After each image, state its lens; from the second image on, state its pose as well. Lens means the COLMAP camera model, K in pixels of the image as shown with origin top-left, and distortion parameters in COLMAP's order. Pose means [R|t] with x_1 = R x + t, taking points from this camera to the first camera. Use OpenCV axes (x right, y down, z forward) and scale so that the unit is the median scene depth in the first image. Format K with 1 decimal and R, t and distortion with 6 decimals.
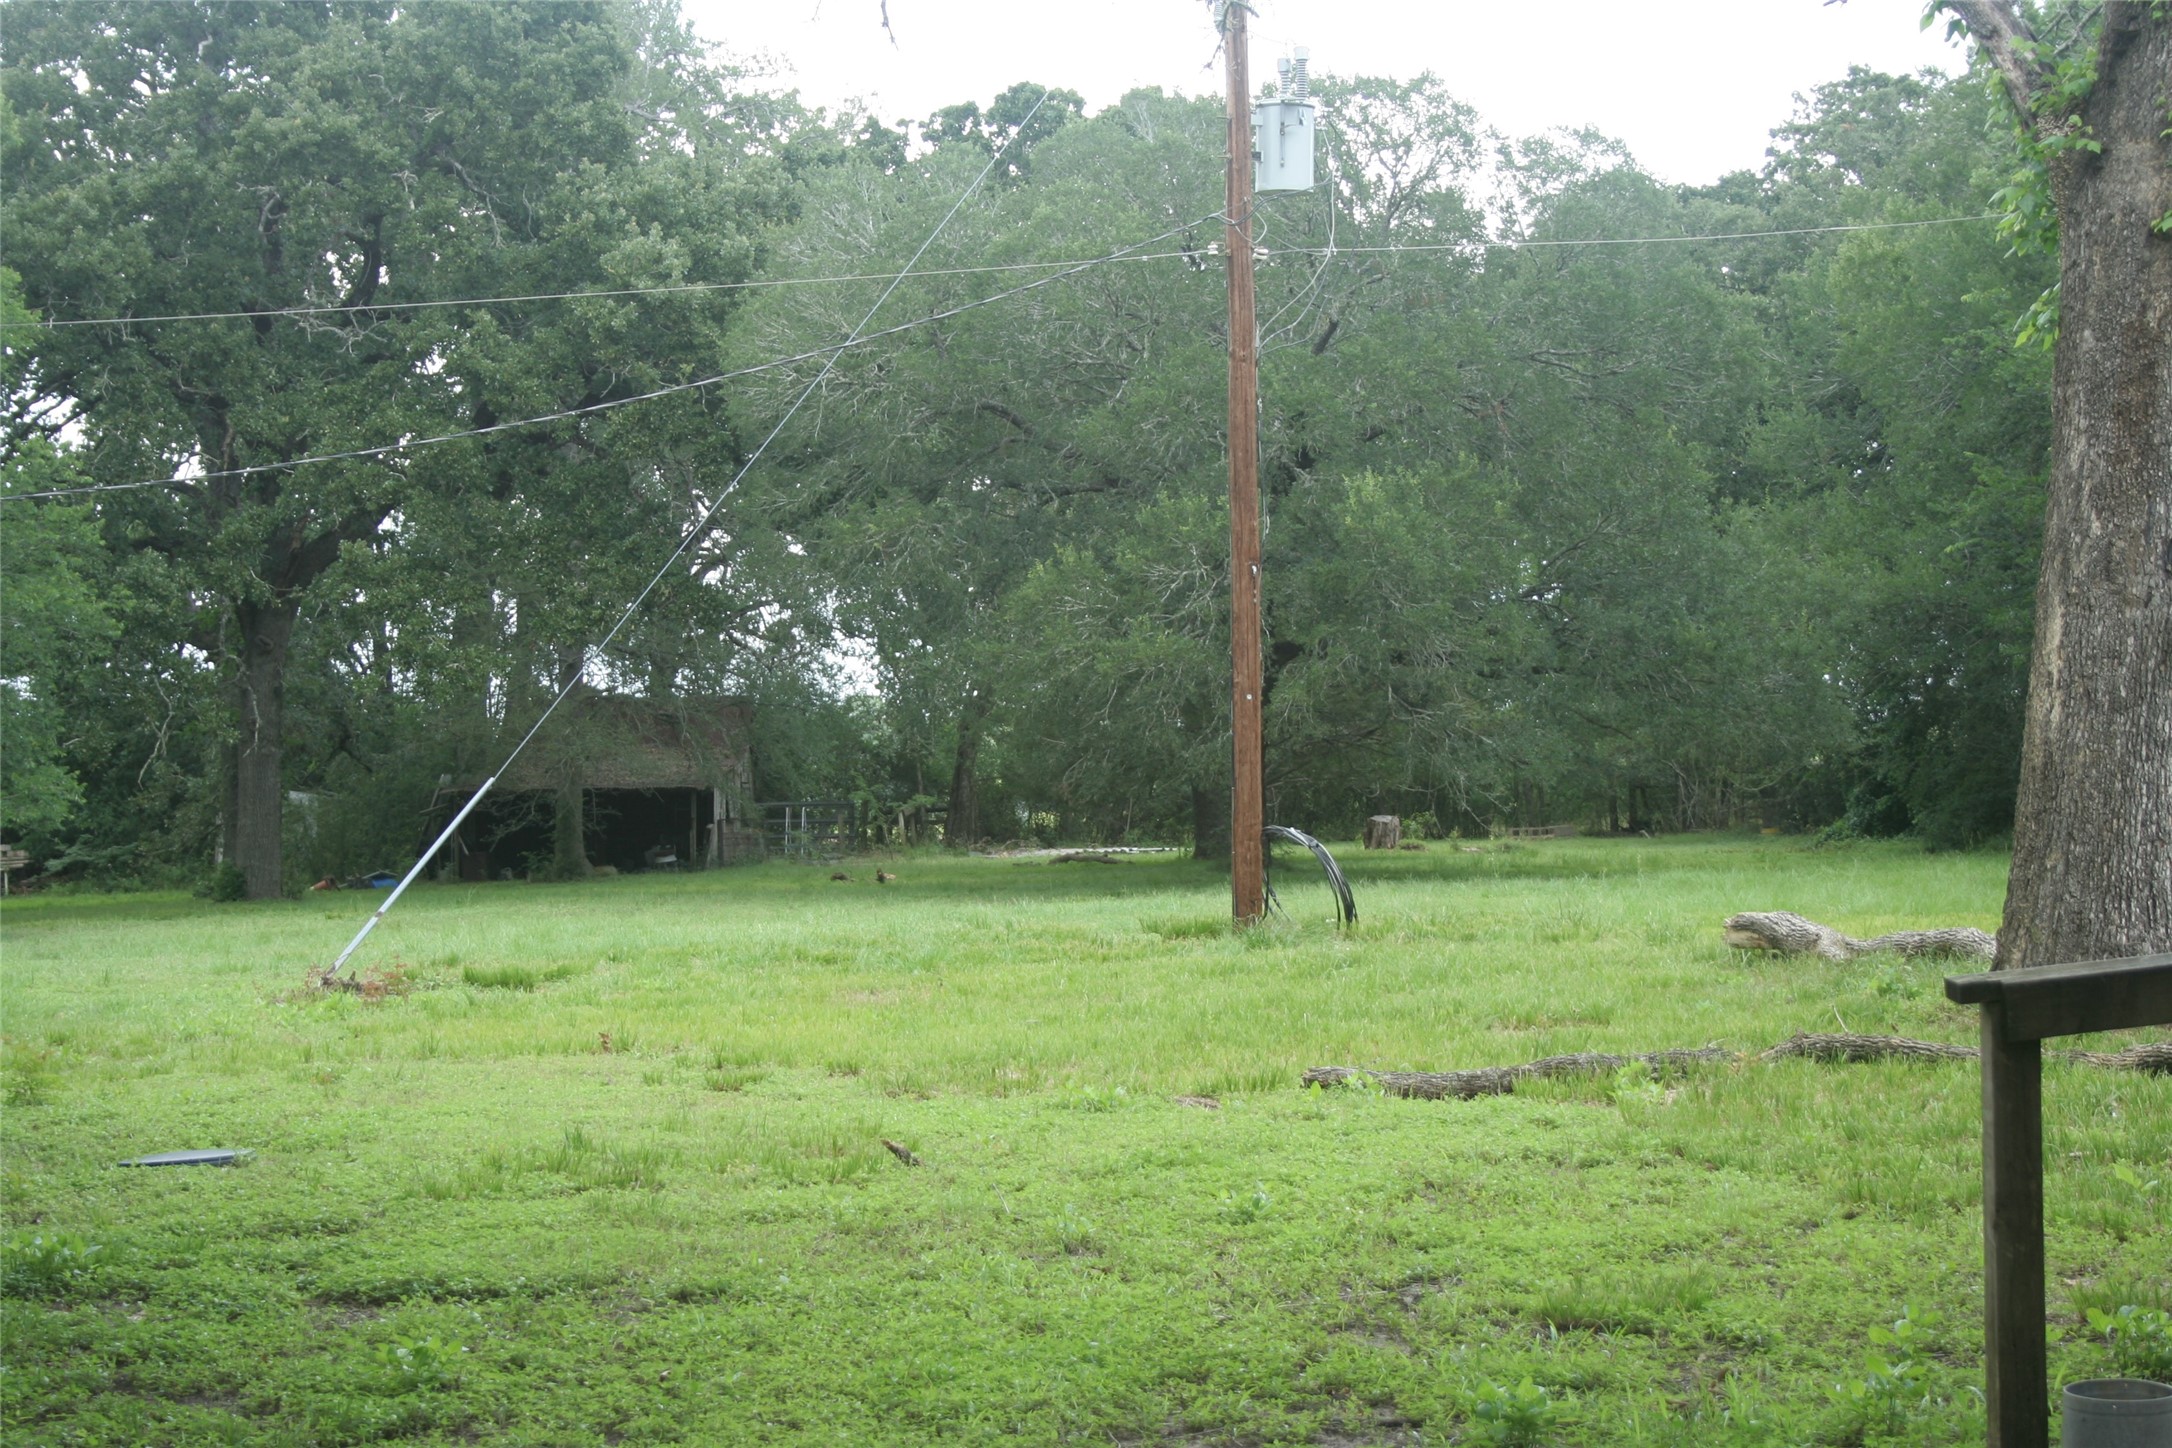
lens RADIAL K [[3841.0, 0, 1085.8], [0, 3841.0, 723.1], [0, 0, 1]] dist [0.030403, 0.000000]
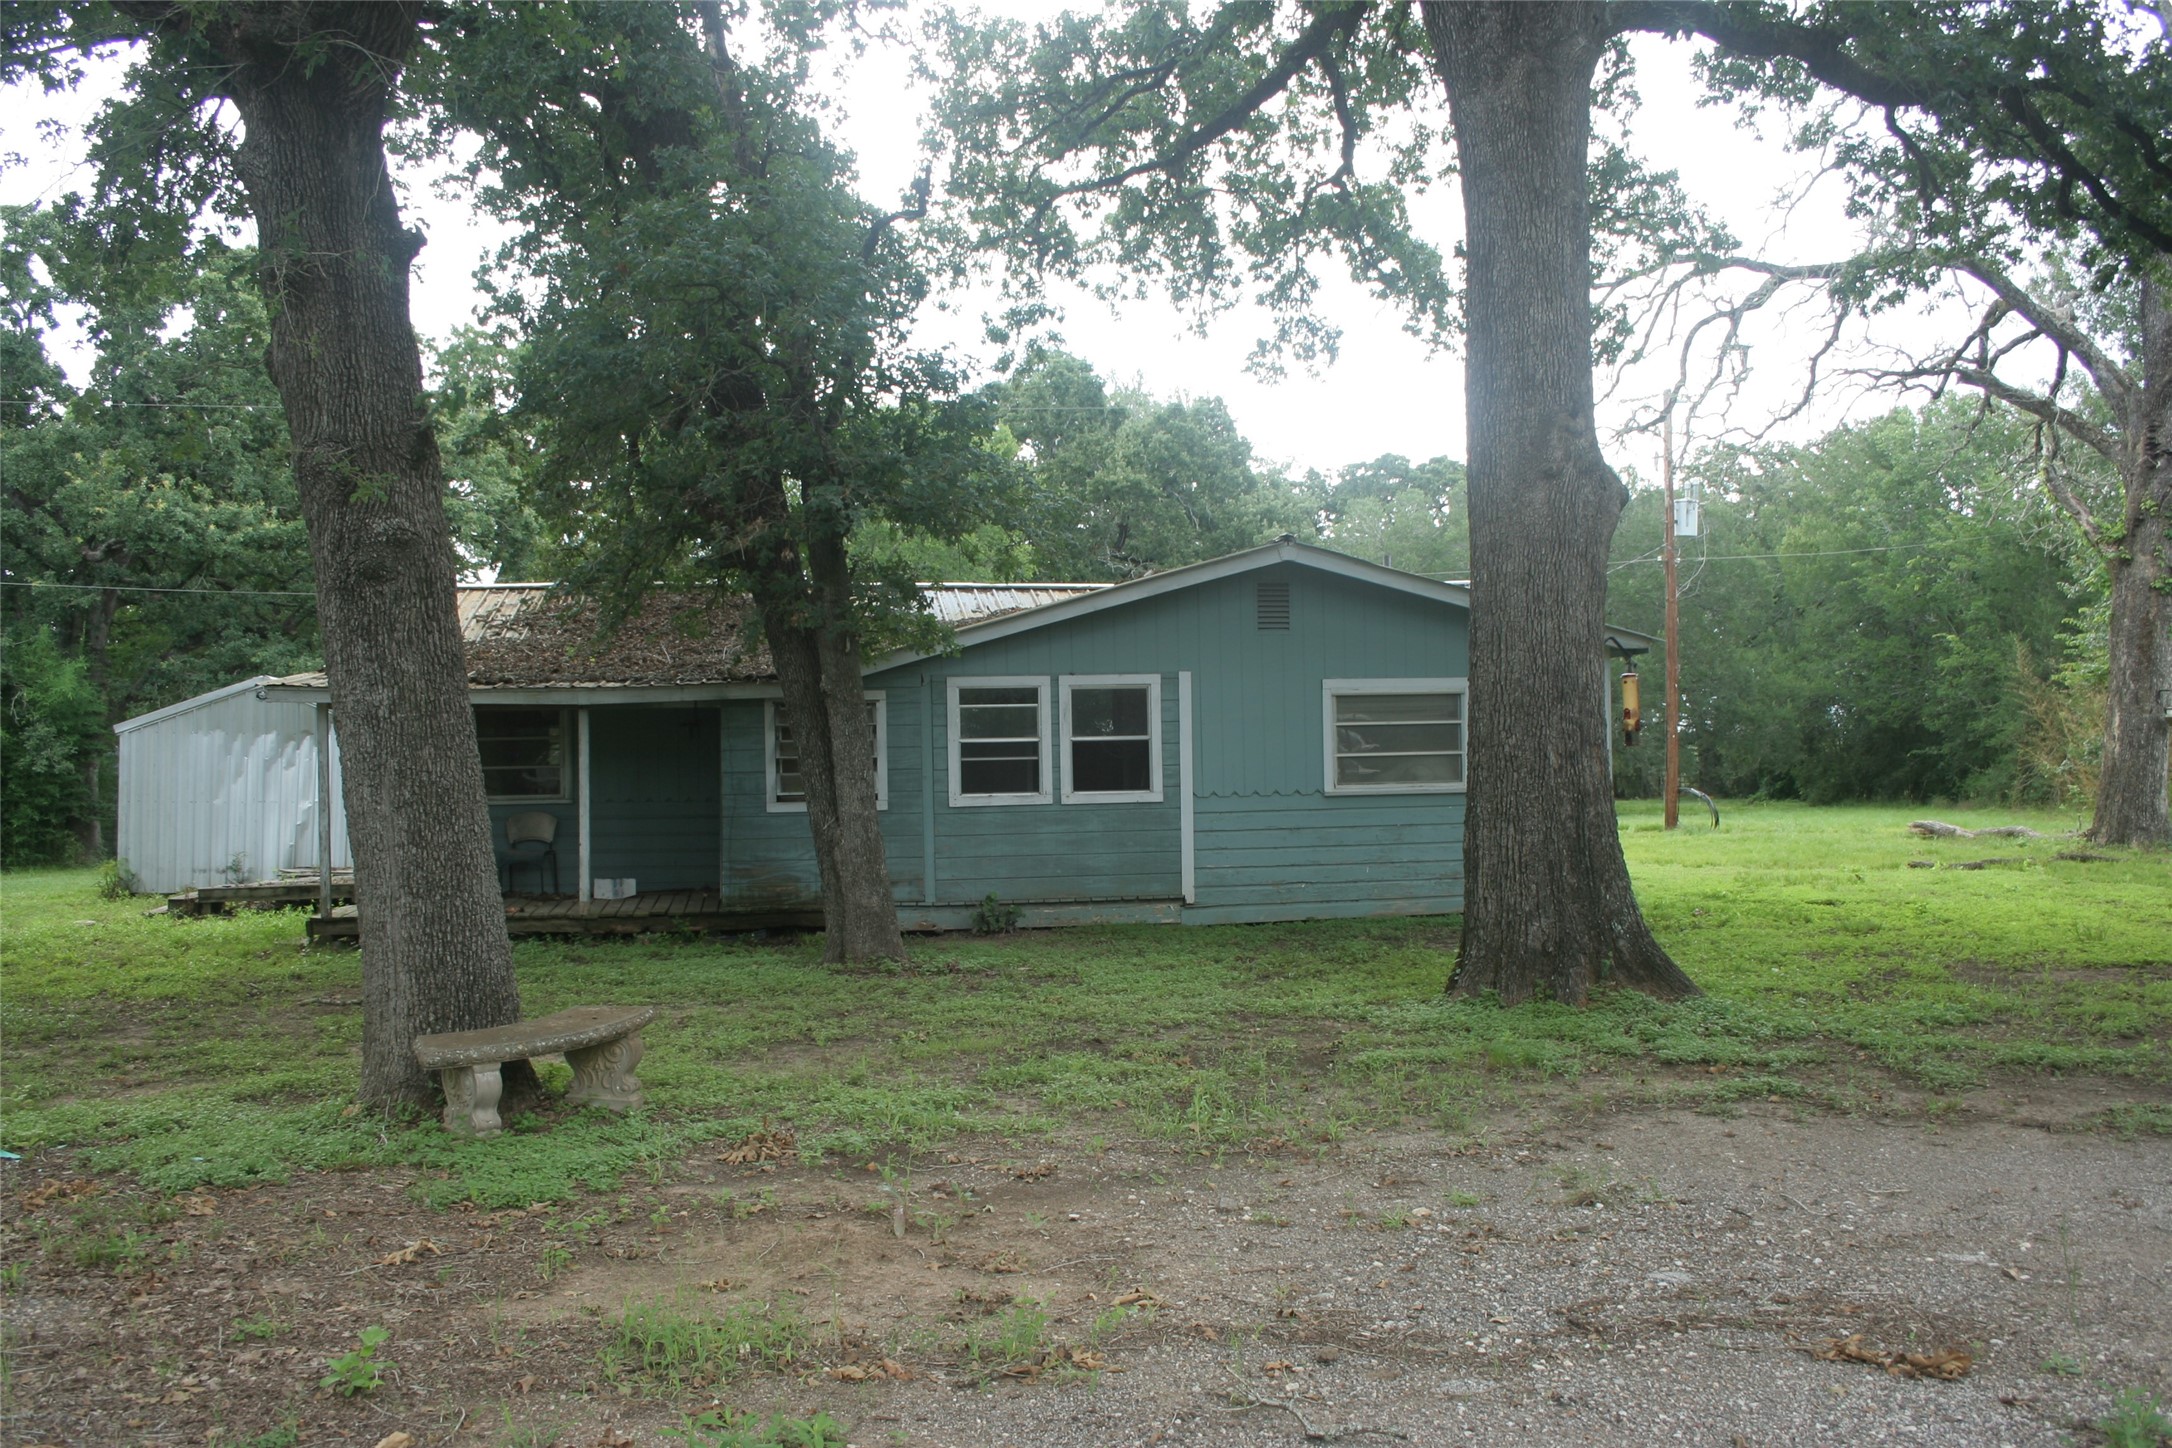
lens RADIAL K [[2141.7, 0, 1086.3], [0, 2141.7, 725.2], [0, 0, 1]] dist [-0.000953, 0.000000]
pose [[0.999918, 0.012710, -0.001746, -0.342767], [-0.012724, 0.999885, -0.008251, 0.002007], [0.001641, 0.008273, 0.999964, -0.413340]]
